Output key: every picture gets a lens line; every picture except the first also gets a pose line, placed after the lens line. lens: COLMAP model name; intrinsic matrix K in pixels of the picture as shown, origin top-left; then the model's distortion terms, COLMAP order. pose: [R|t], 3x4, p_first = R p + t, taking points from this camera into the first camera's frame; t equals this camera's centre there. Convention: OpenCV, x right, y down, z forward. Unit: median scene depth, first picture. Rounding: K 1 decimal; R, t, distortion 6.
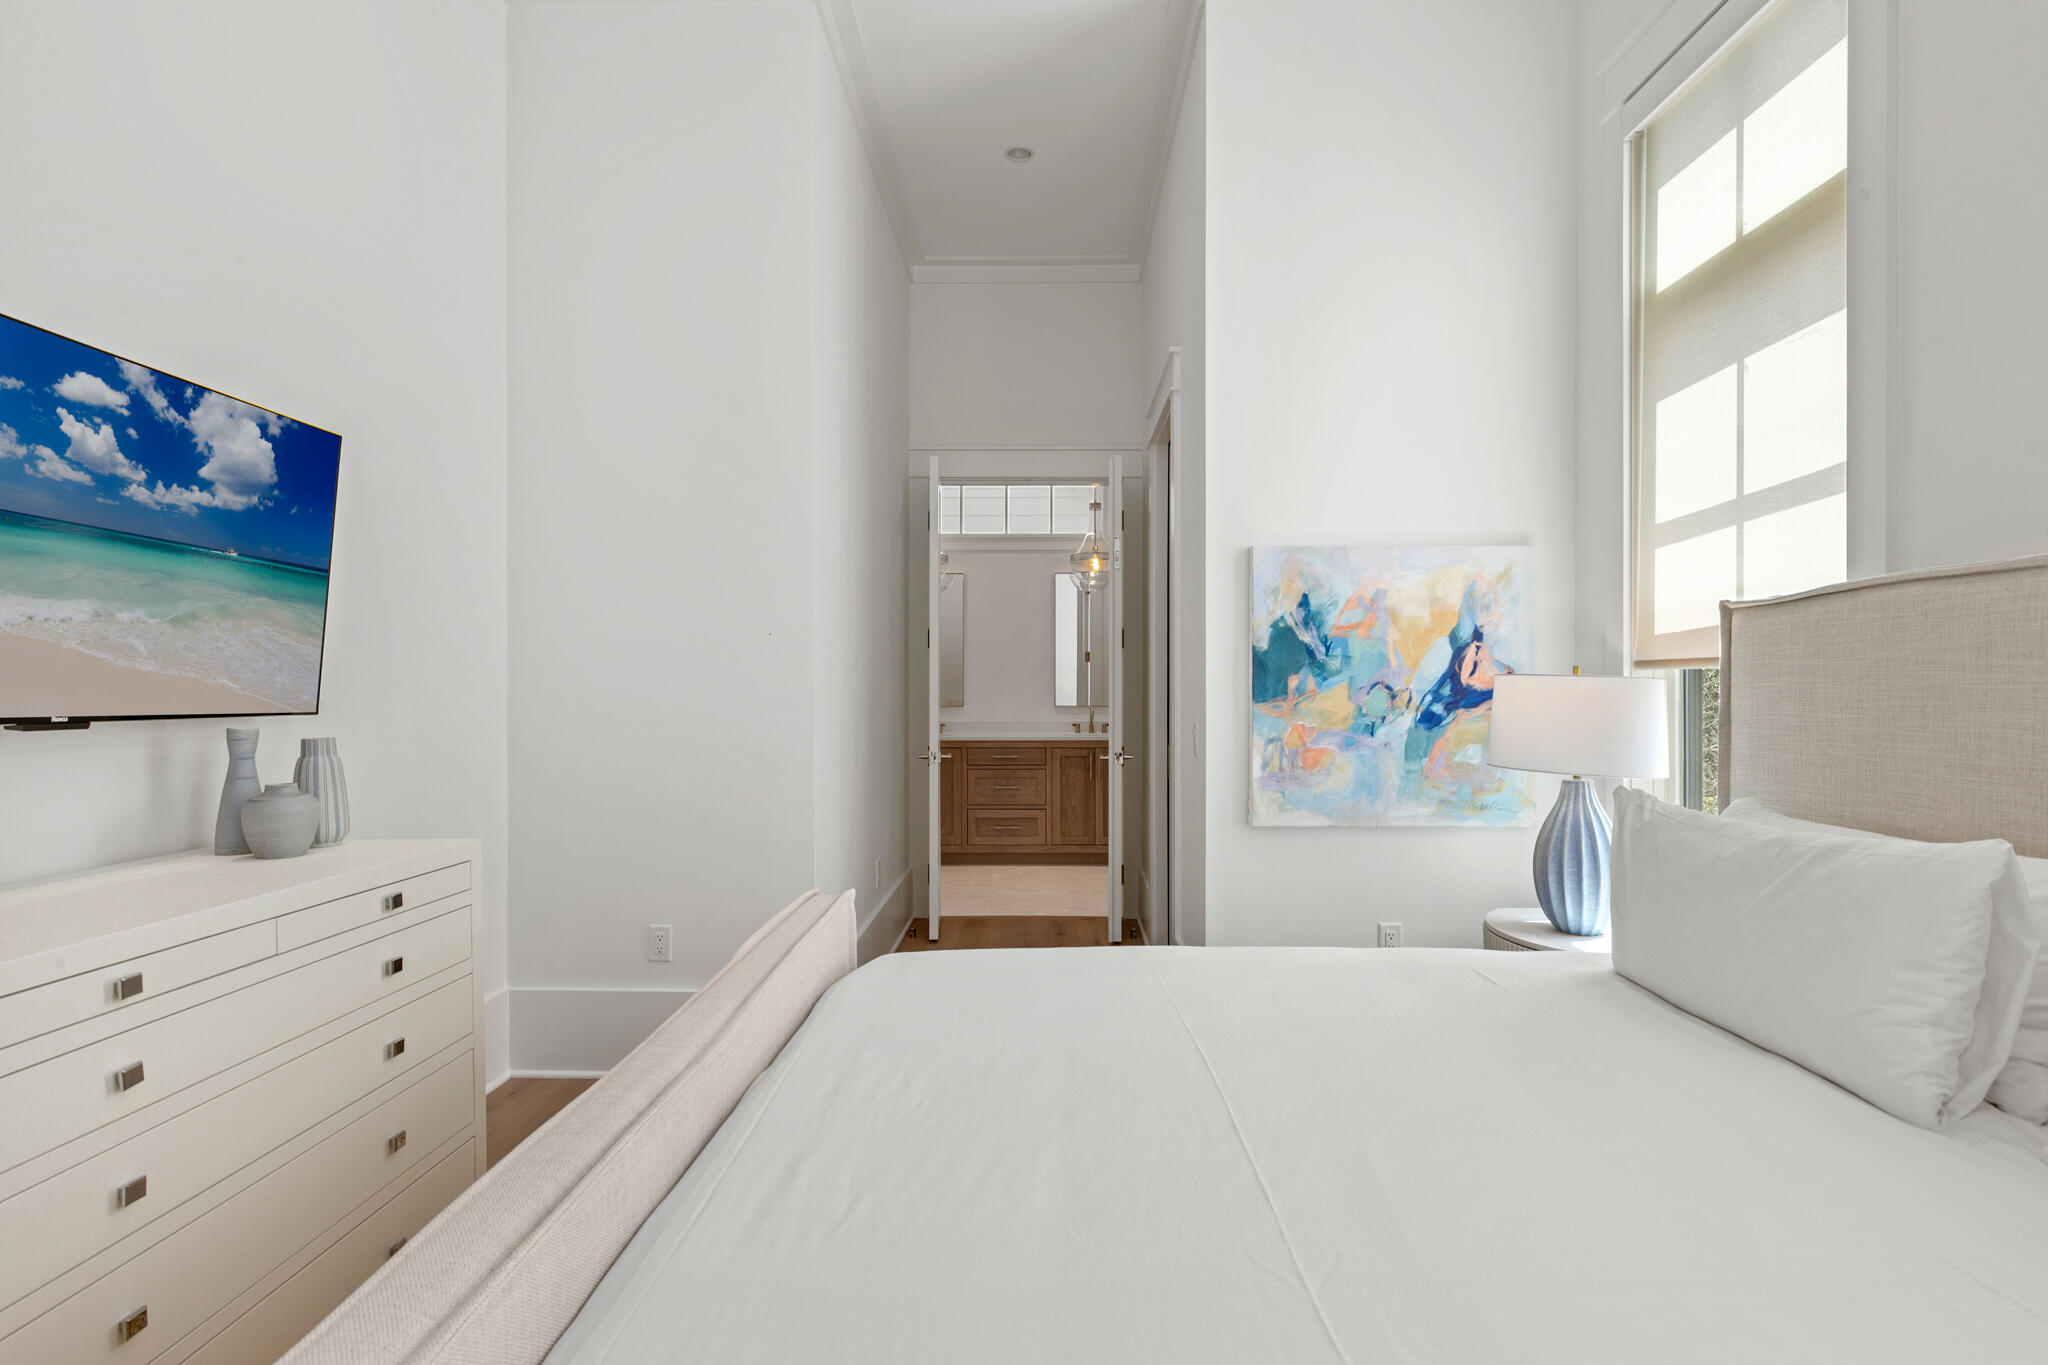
lens RADIAL K [[936.7, 0, 1032.5], [0, 936.7, 686.8], [0, 0, 1]] dist [-0.005380, -0.000436]
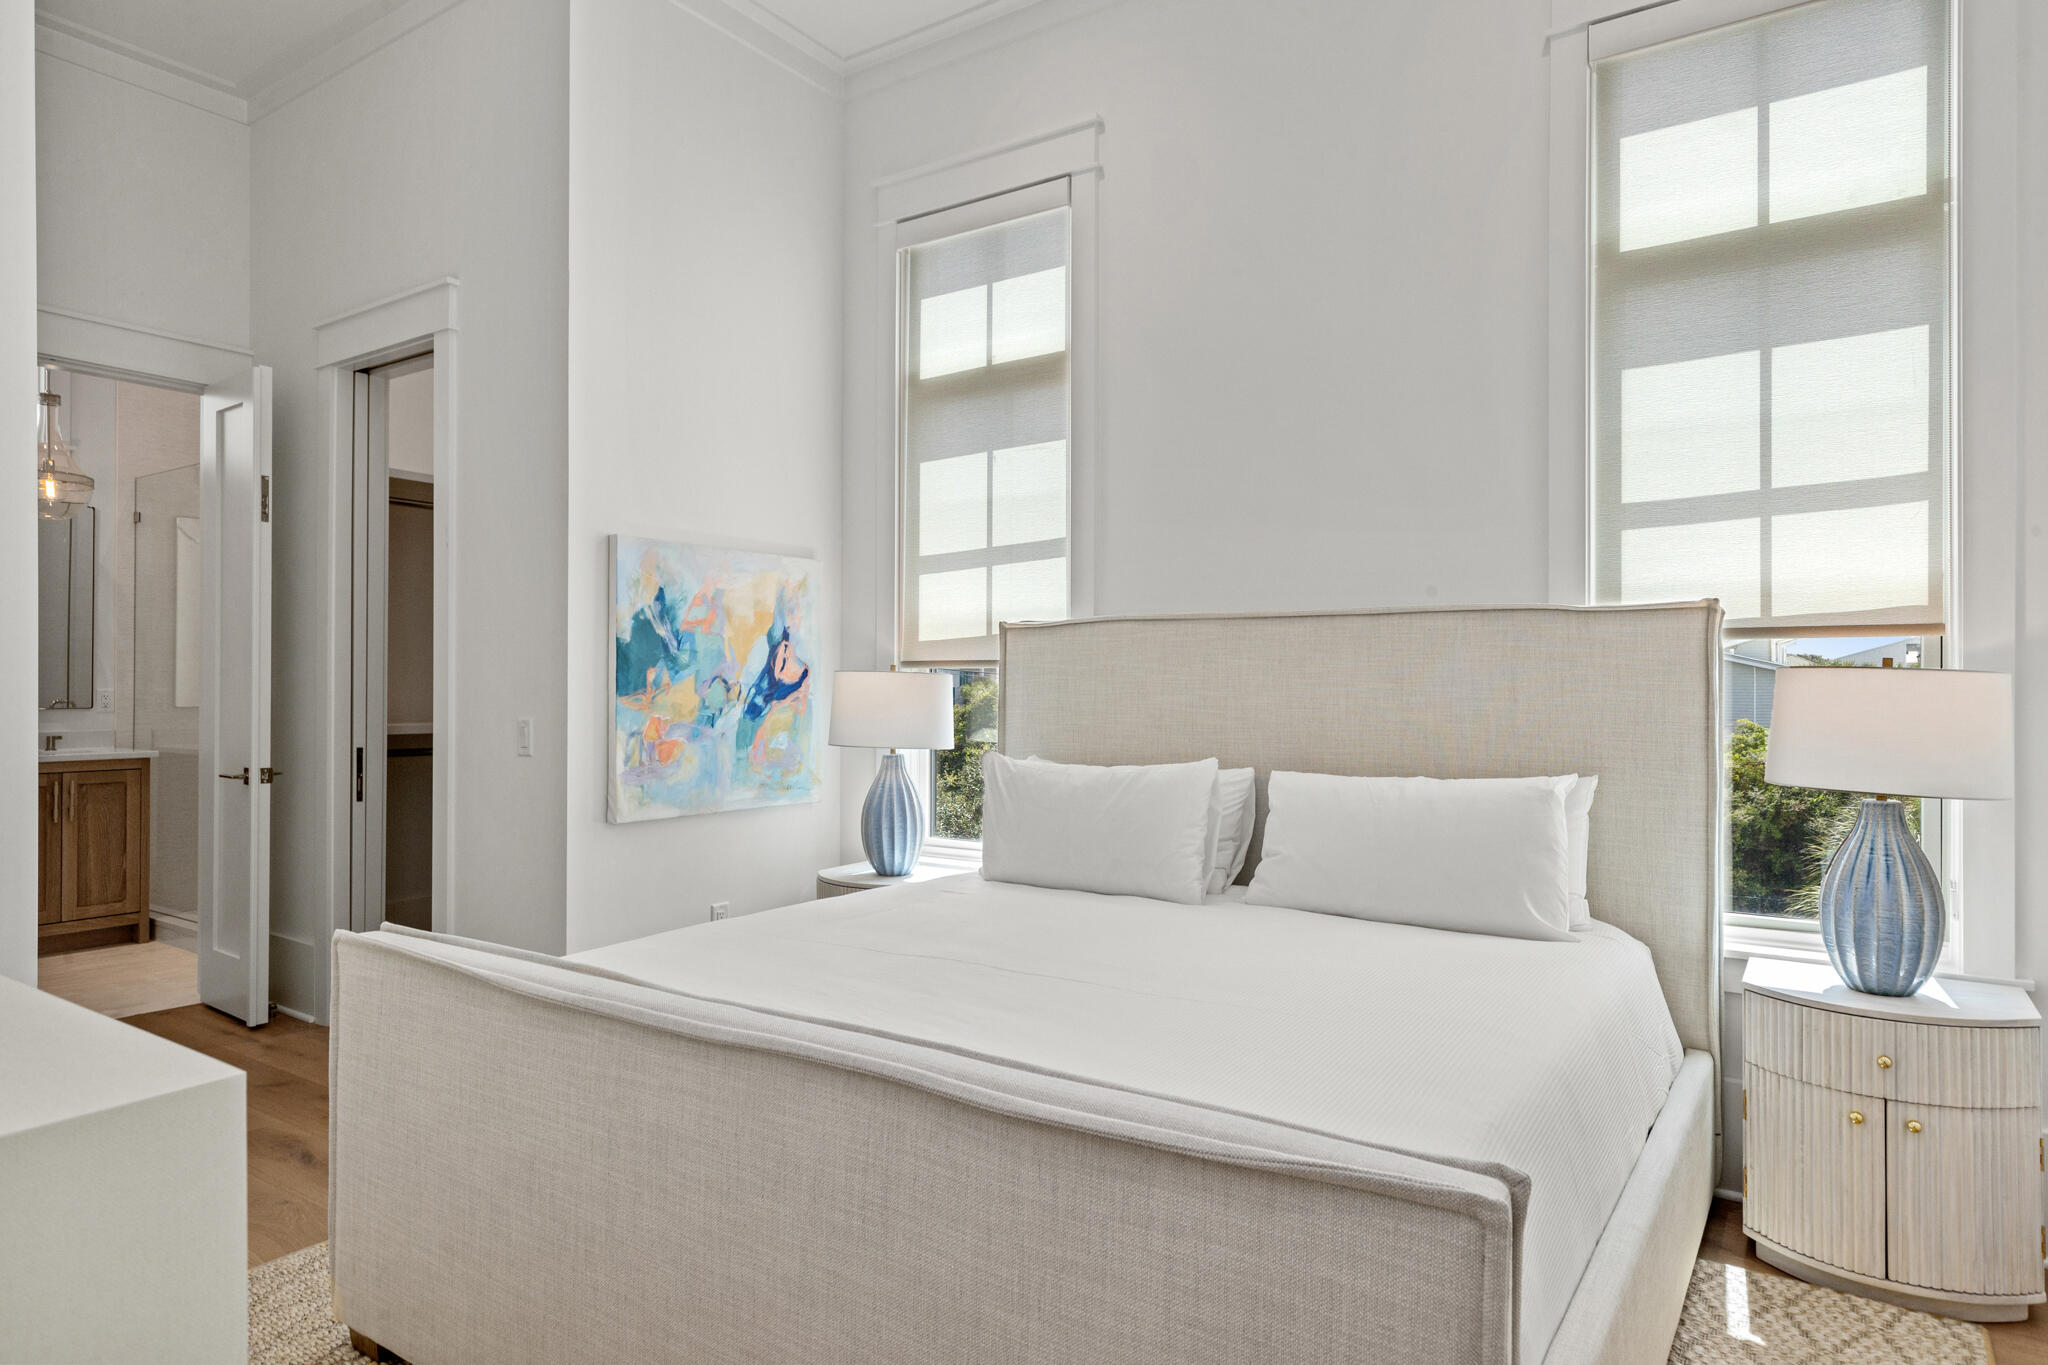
lens RADIAL K [[1189.3, 0, 1024.0], [0, 1189.3, 682.5], [0, 0, 1]] dist [-0.001371, 0.000383]
pose [[0.549177, 0.004529, 0.835694, -0.564920], [-0.004153, 0.999988, -0.002691, 0.004545], [-0.835696, -0.001993, 0.549189, -0.029282]]
